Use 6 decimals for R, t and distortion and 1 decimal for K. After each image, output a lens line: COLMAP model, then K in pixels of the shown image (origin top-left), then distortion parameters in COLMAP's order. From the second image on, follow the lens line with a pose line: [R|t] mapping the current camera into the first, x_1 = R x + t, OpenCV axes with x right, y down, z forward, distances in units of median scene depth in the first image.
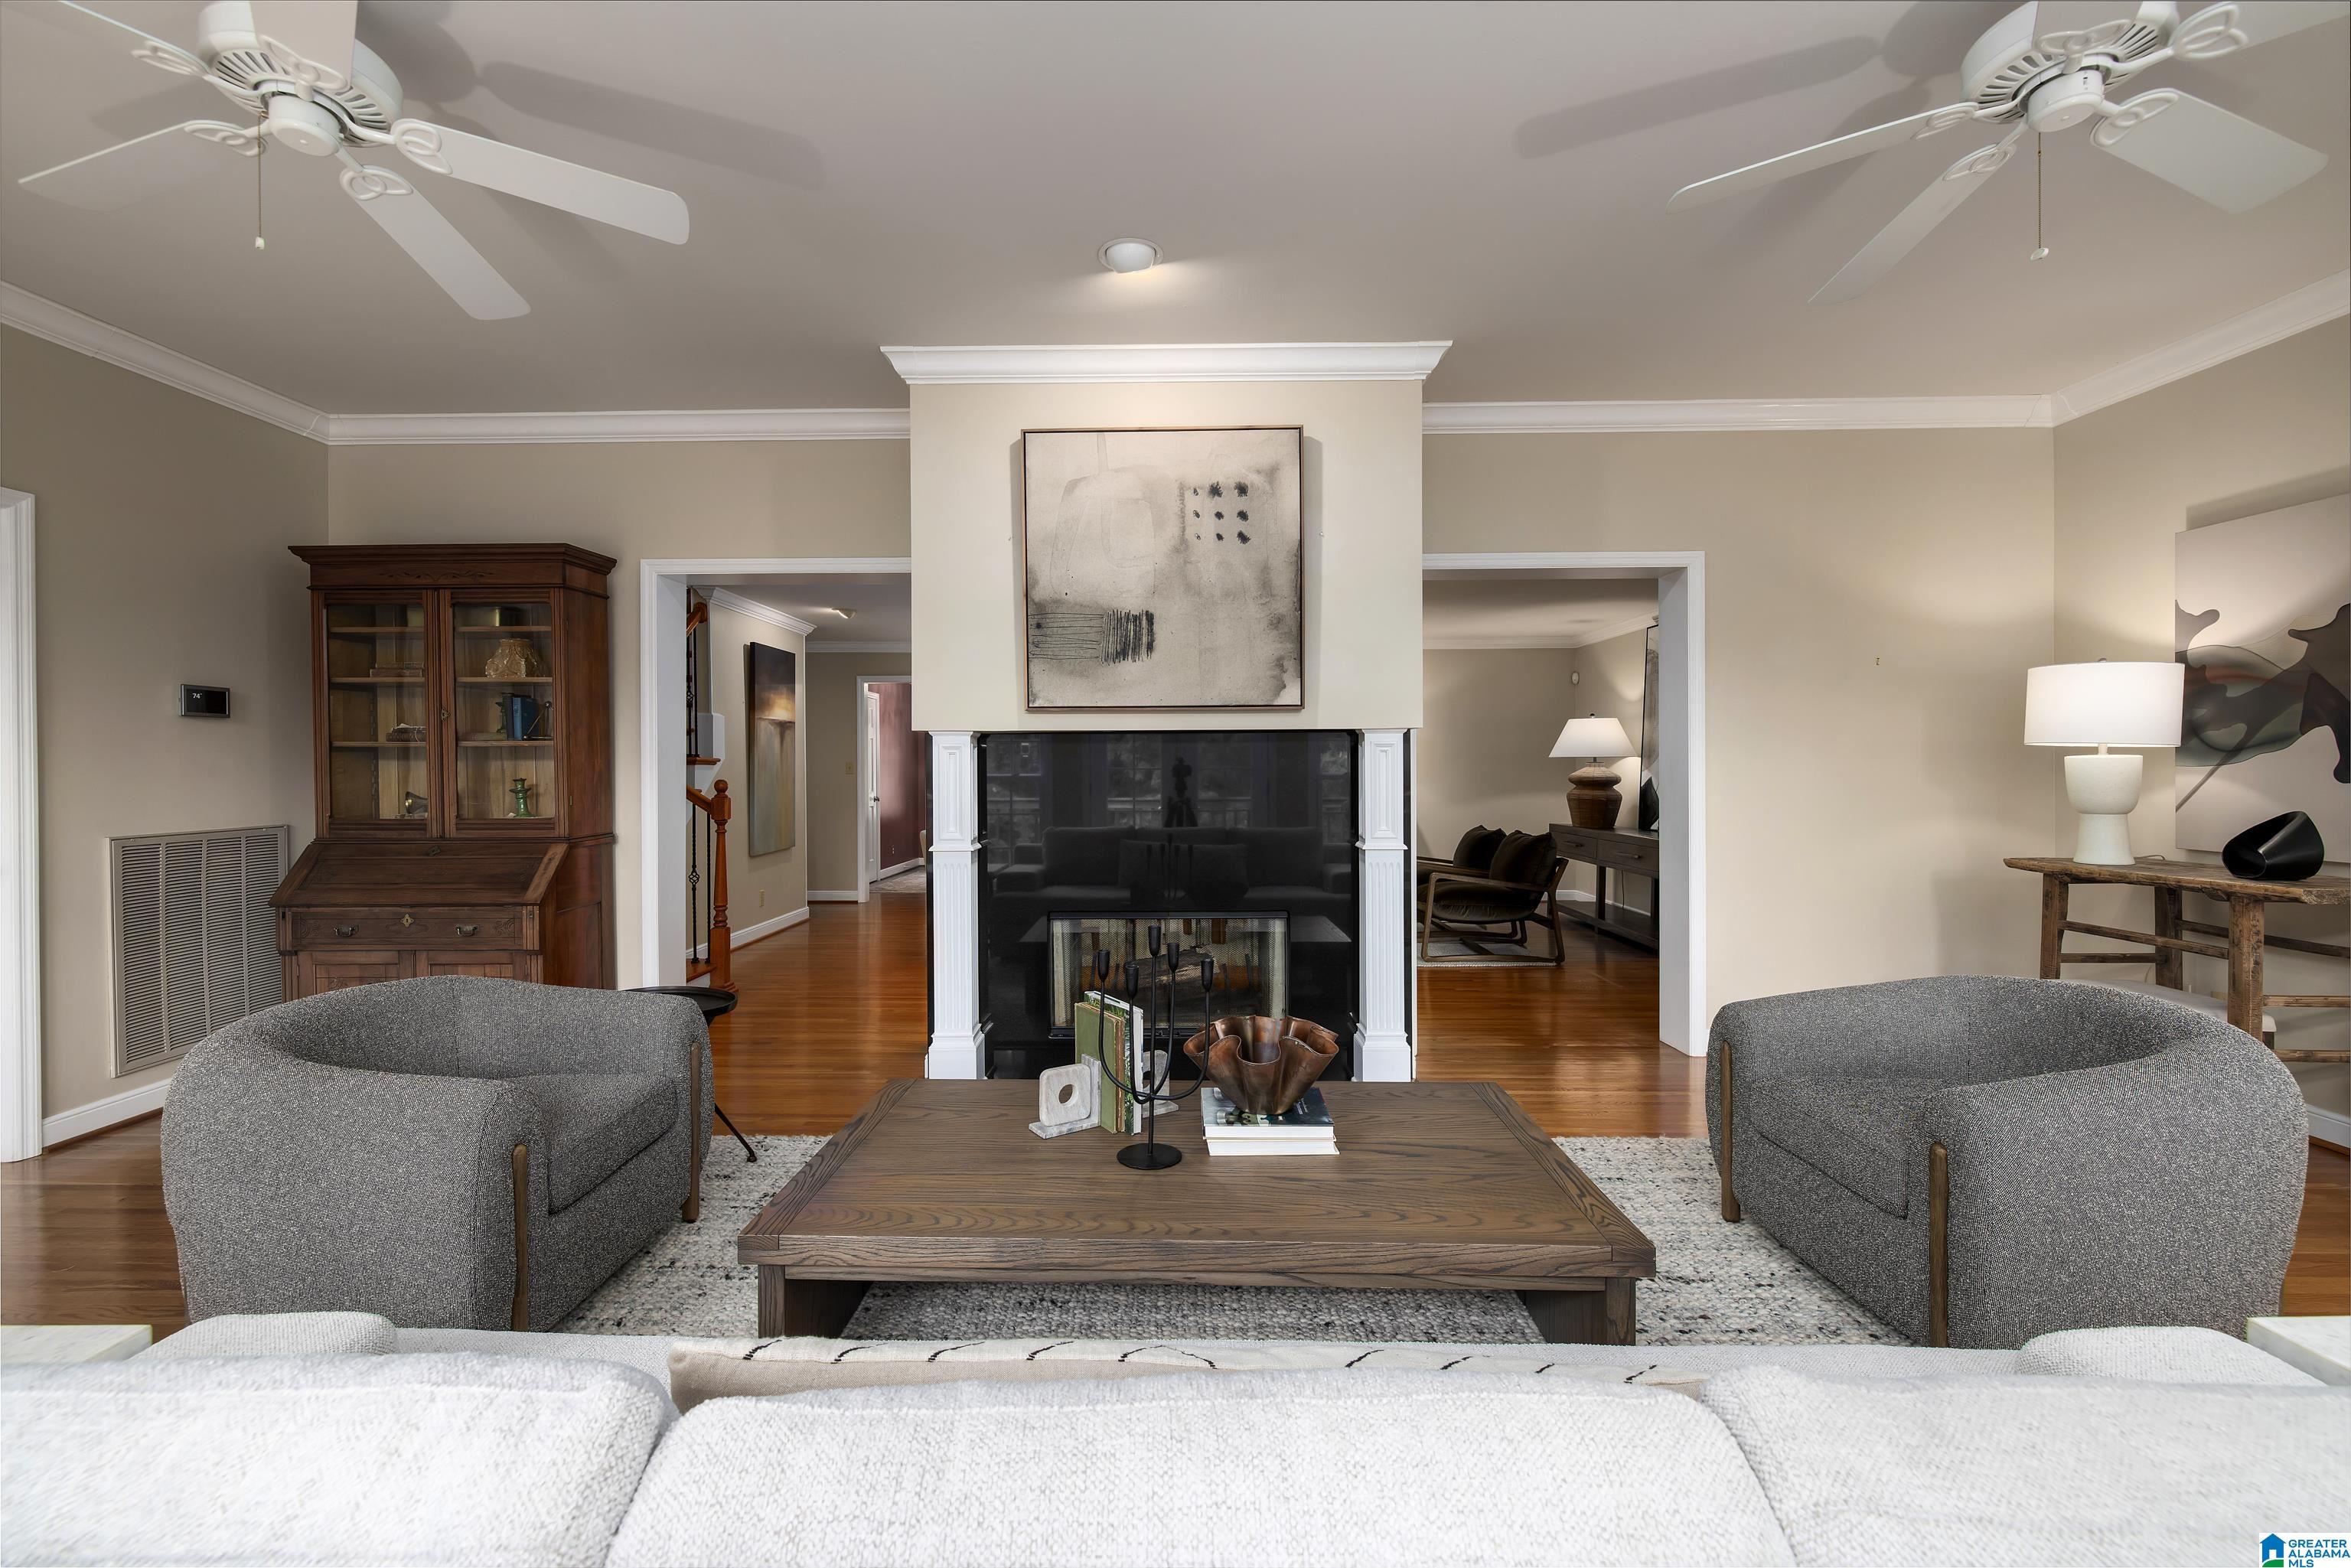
lens RADIAL K [[986.6, 0, 1169.9], [0, 986.6, 782.1], [0, 0, 1]] dist [-0.002108, 0.000139]
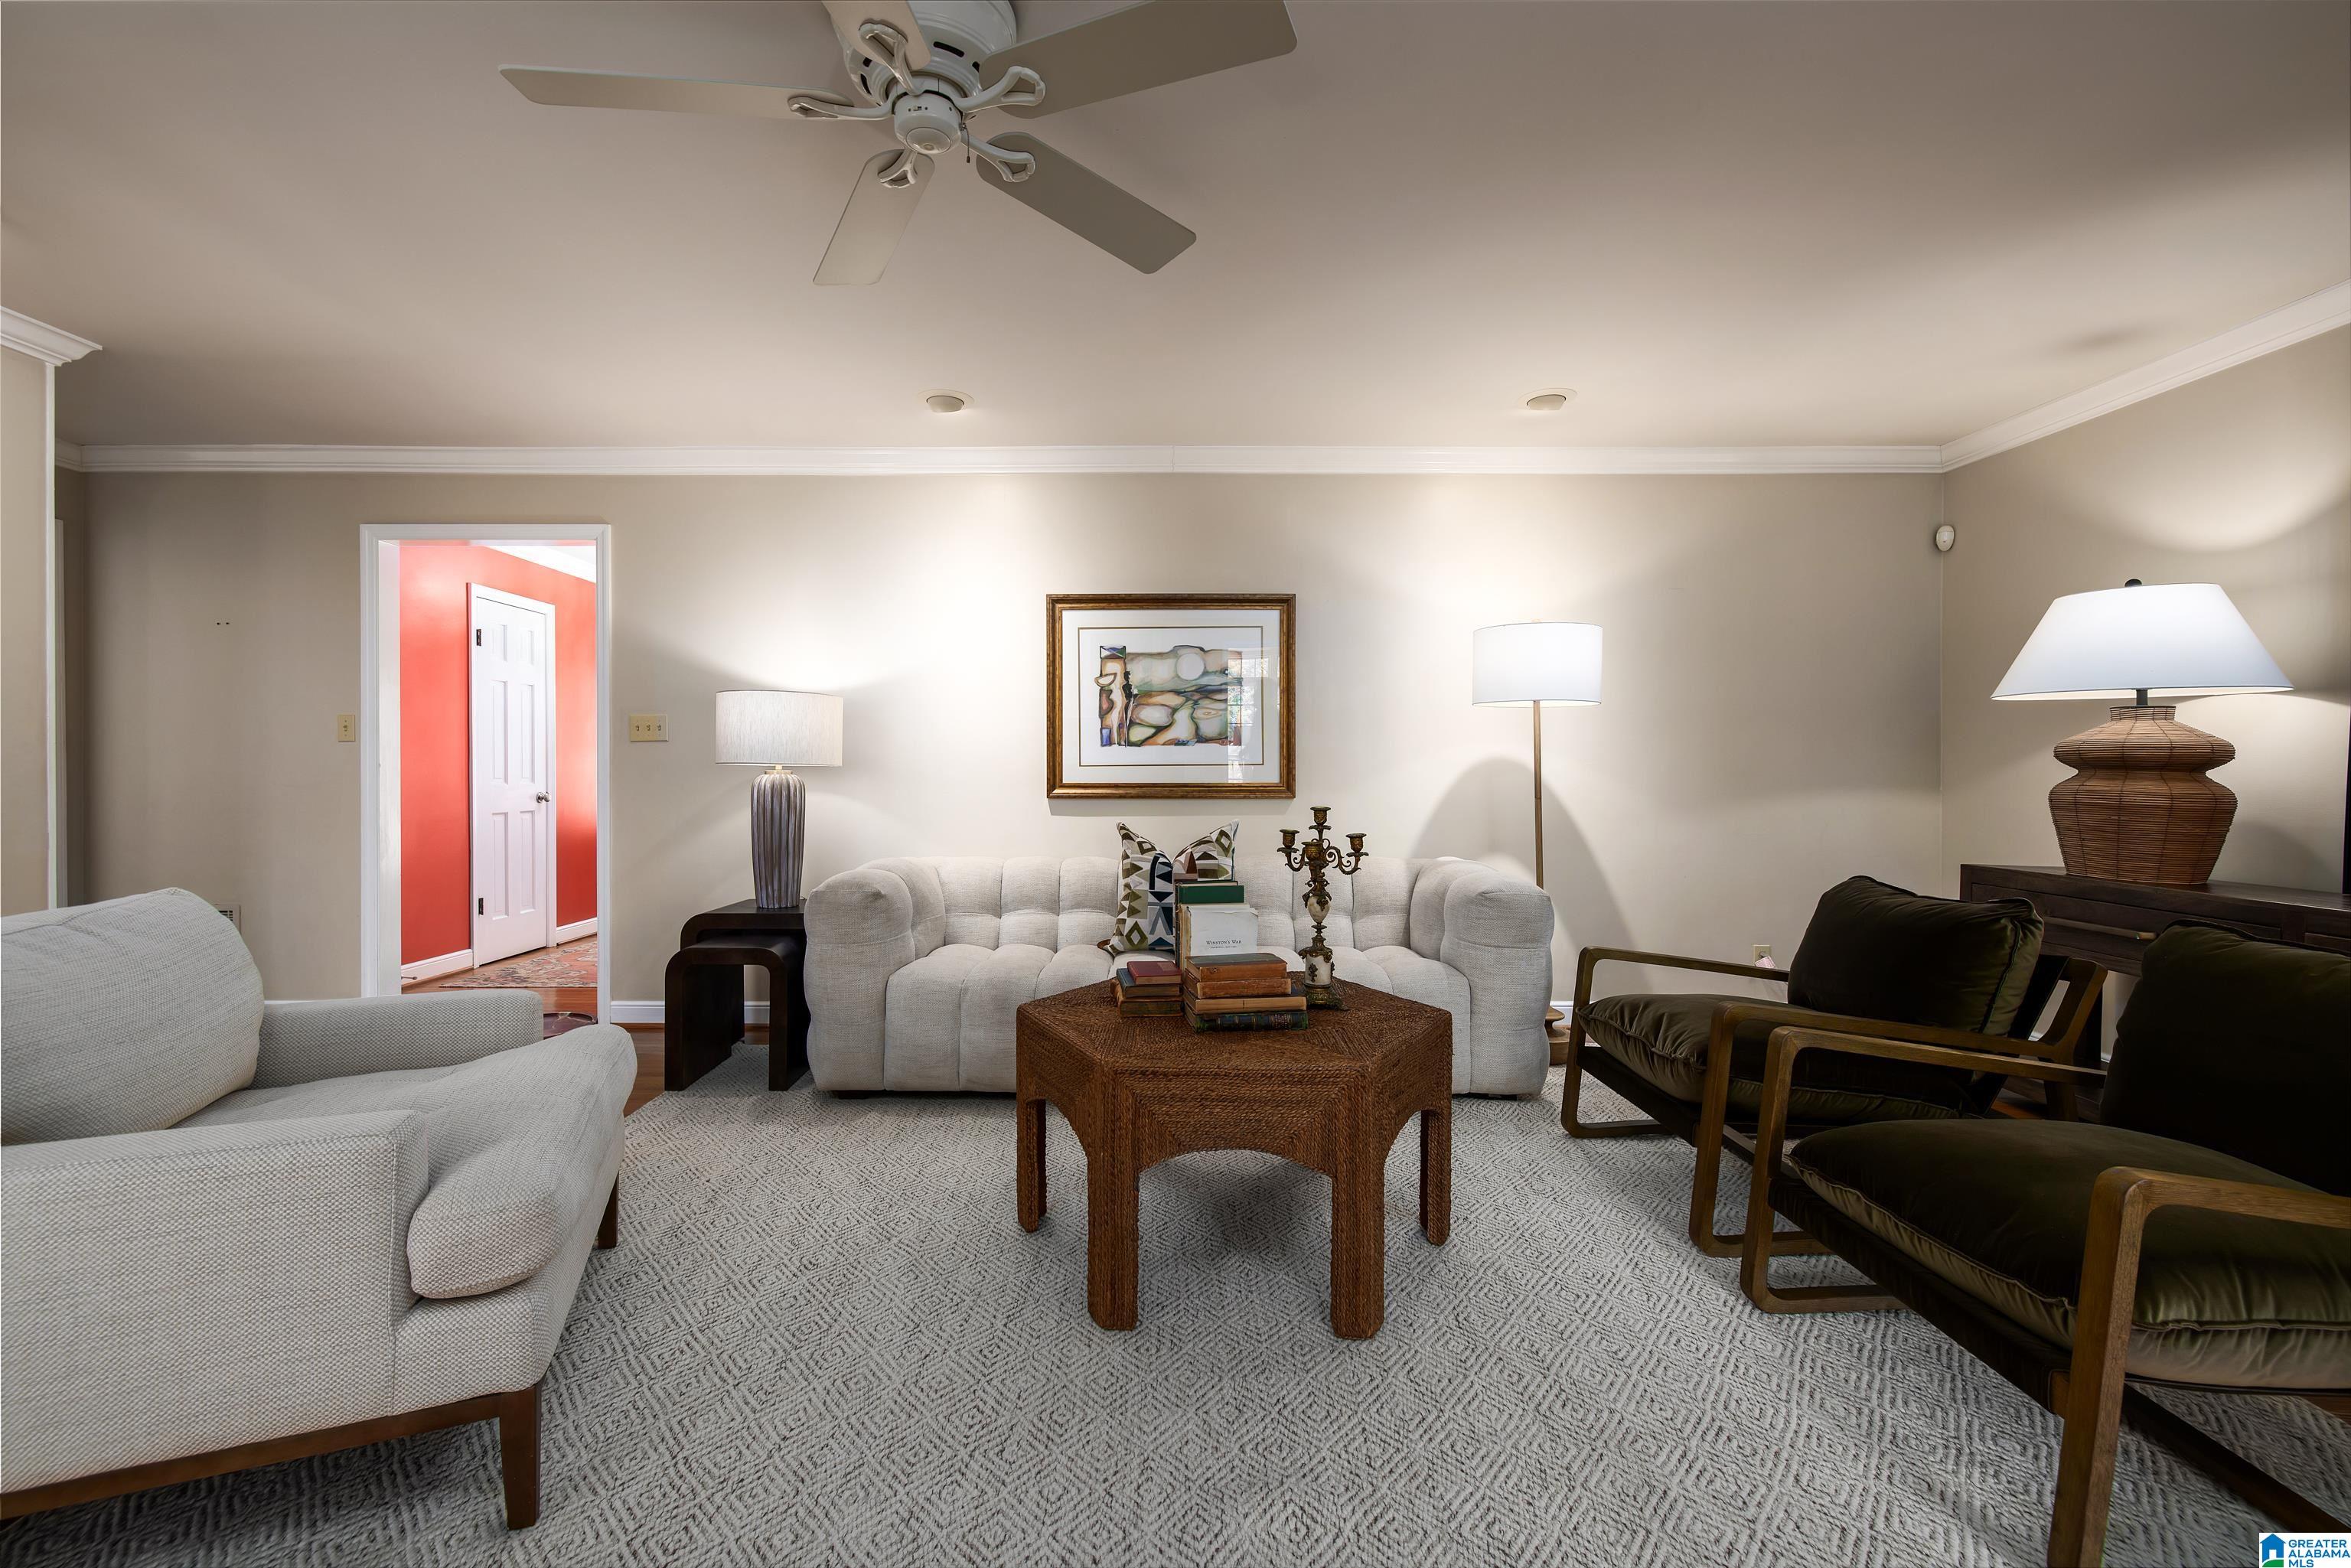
lens RADIAL K [[986.6, 0, 1161.7], [0, 986.6, 783.5], [0, 0, 1]] dist [-0.002108, 0.000139]
pose [[0.999985, 0.003403, -0.004177, 0.133452], [-0.003396, 0.999993, 0.001717, 0.022691], [0.004183, -0.001703, 0.999990, 1.413313]]
